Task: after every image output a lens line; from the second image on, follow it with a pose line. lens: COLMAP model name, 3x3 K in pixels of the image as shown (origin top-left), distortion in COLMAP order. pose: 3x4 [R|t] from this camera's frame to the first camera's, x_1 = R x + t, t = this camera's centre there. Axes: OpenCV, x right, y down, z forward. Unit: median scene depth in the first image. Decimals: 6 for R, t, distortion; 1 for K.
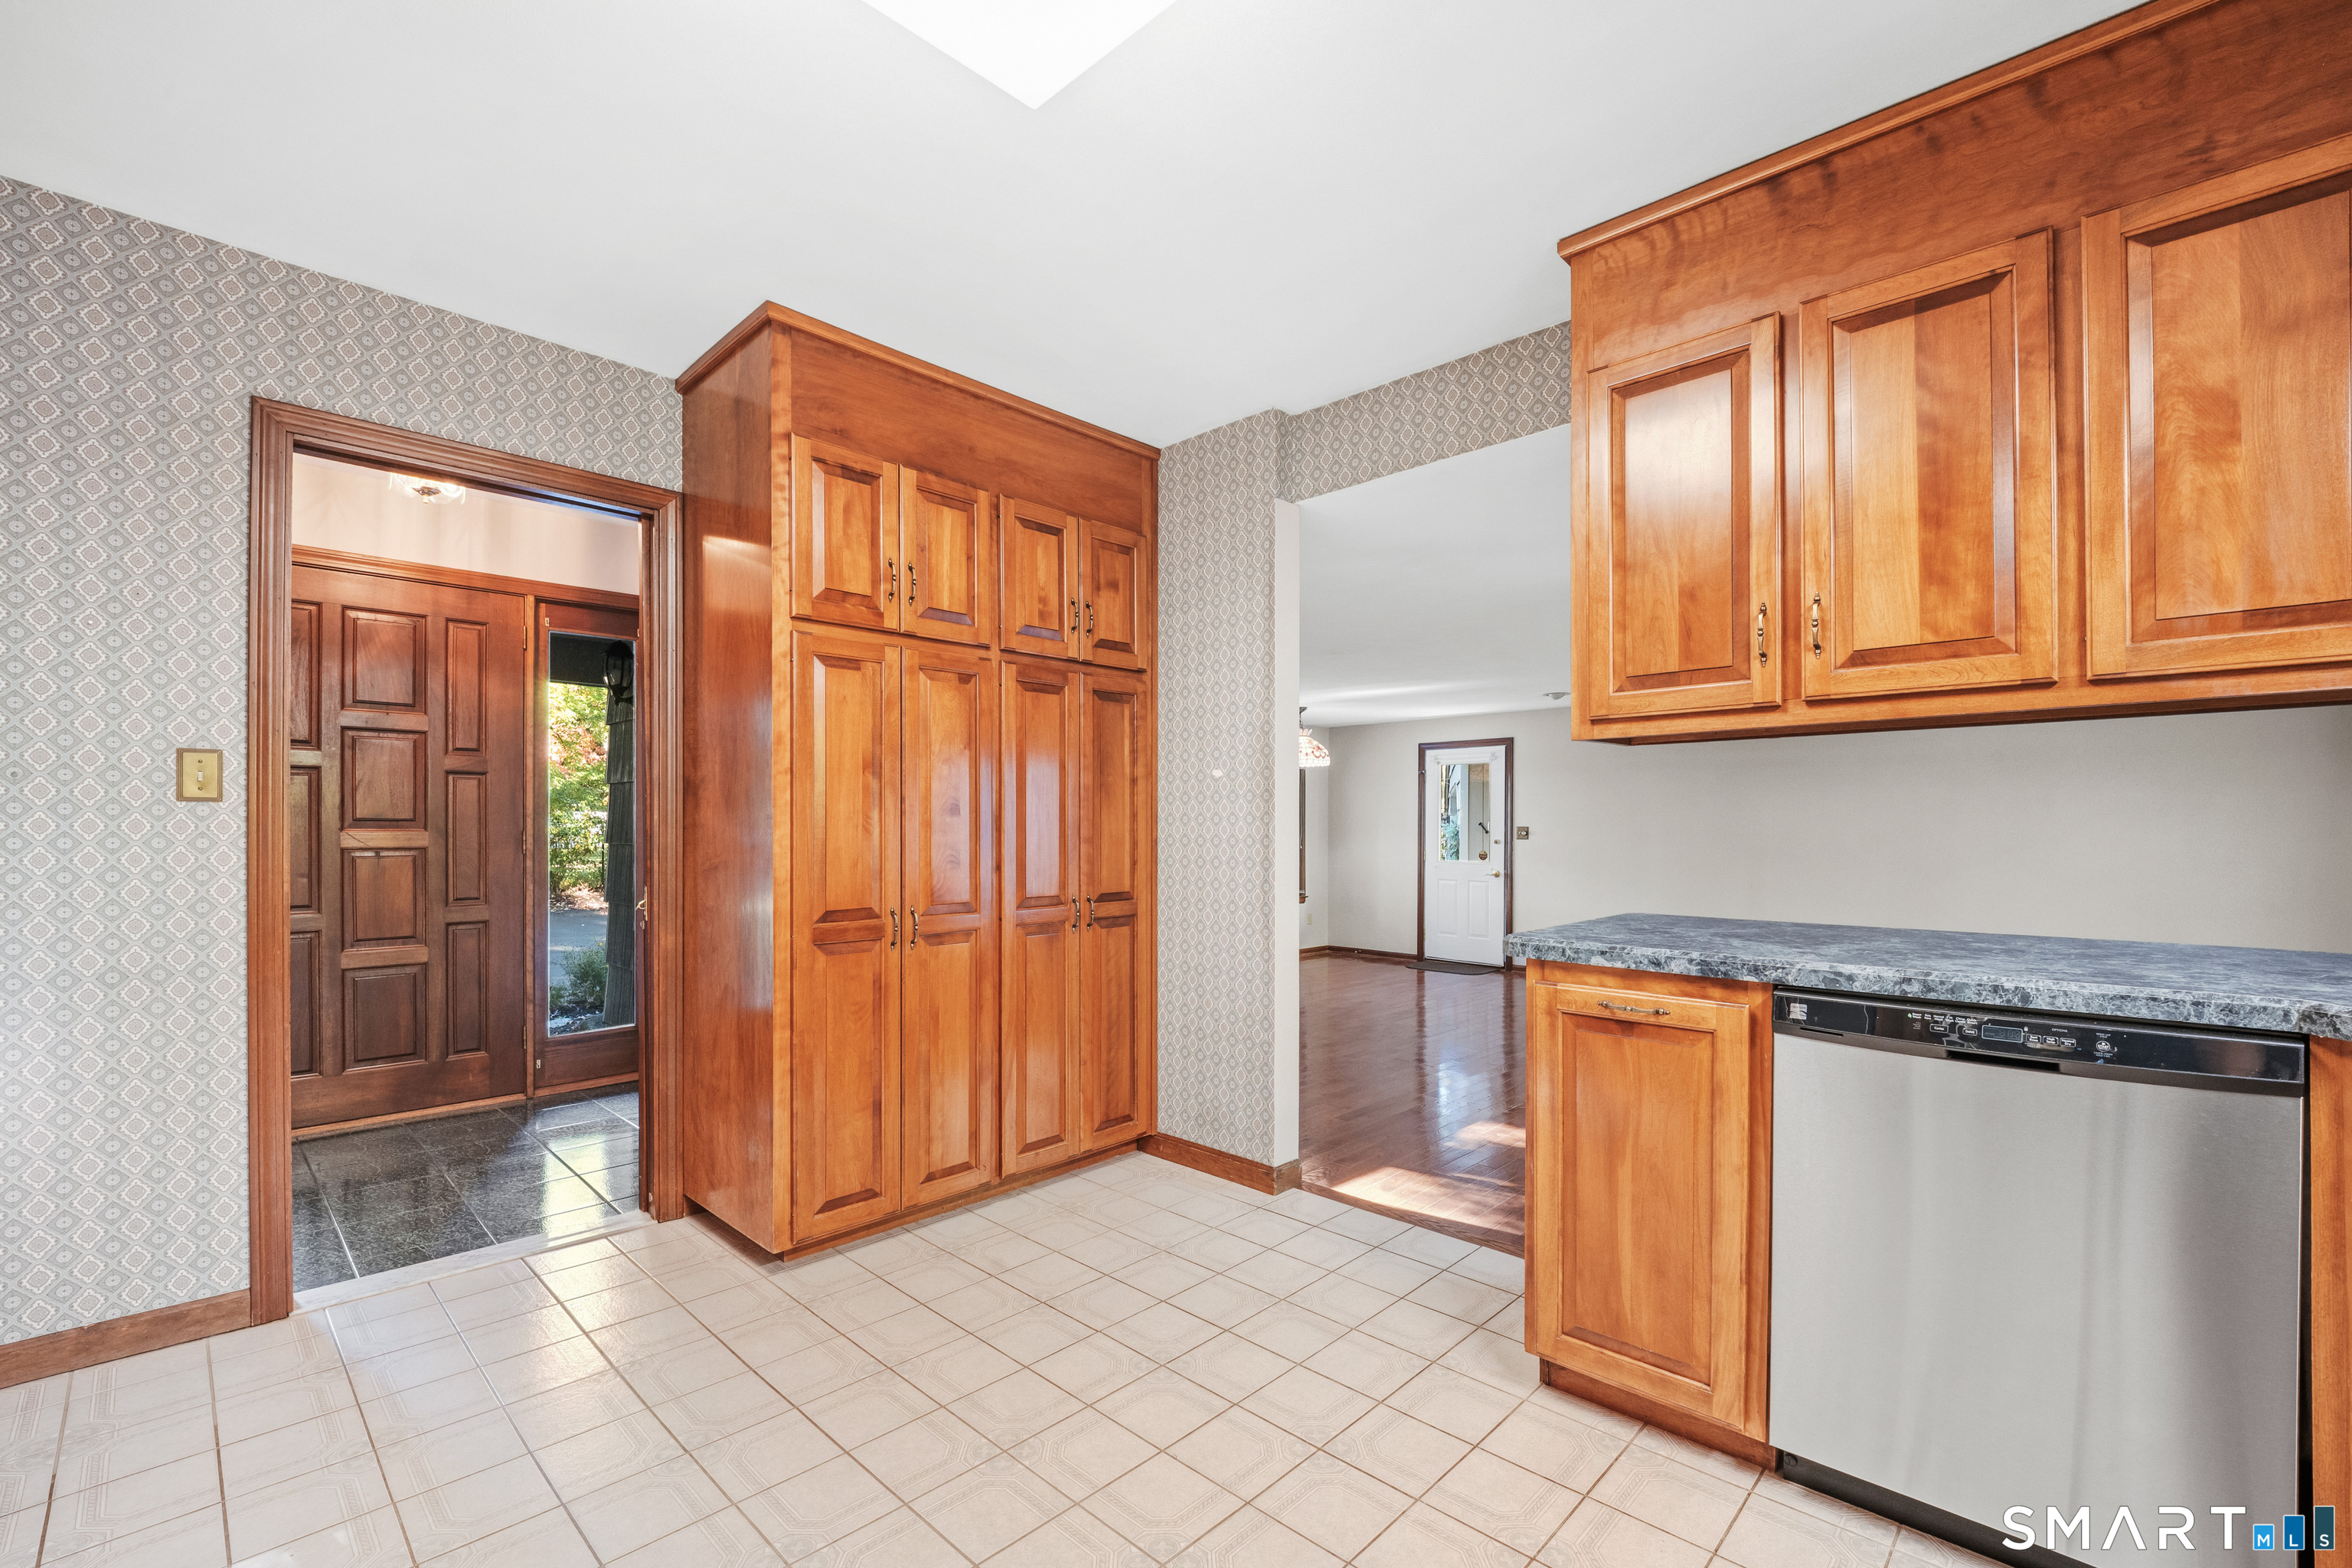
lens RADIAL K [[1001.6, 0, 1179.8], [0, 1001.6, 821.2], [0, 0, 1]] dist [-0.002217, -0.000334]
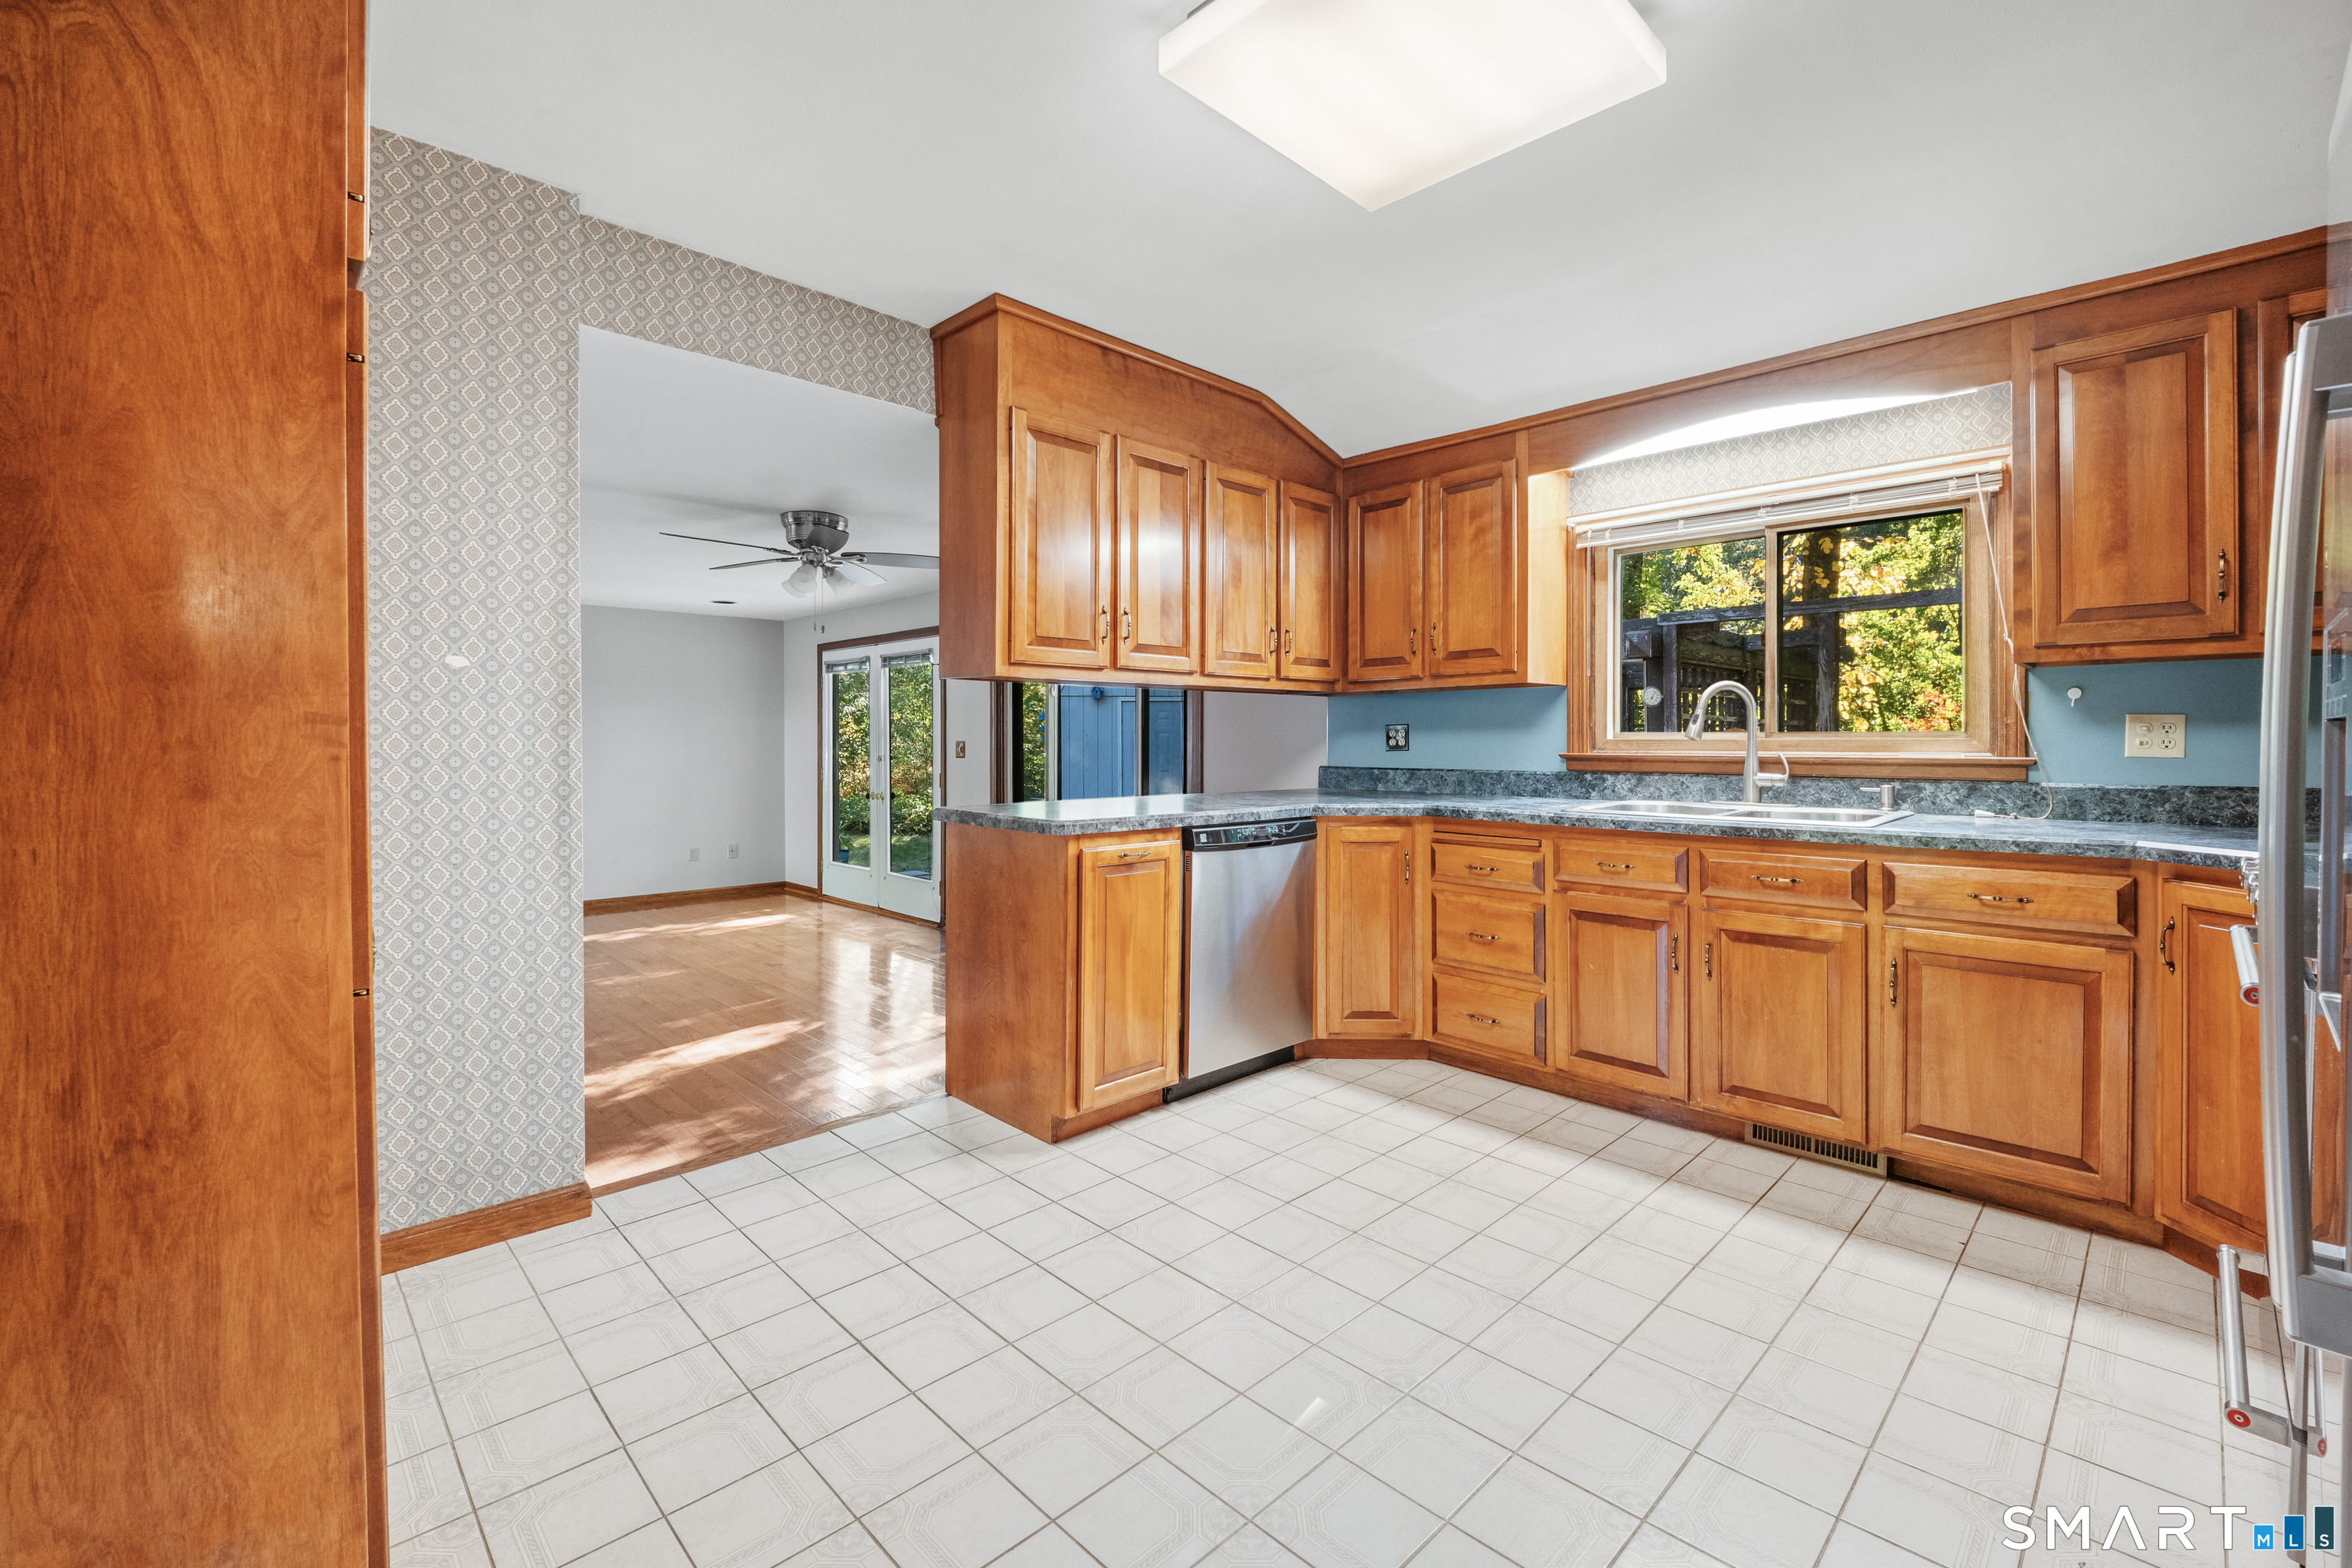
lens RADIAL K [[996.6, 0, 1183.3], [0, 996.6, 750.2], [0, 0, 1]] dist [0.000129, -0.000074]
pose [[0.031994, -0.004799, 0.999477, -1.091136], [-0.003478, 0.999982, 0.004913, 0.011972], [-0.999482, -0.003633, 0.031977, 0.847481]]
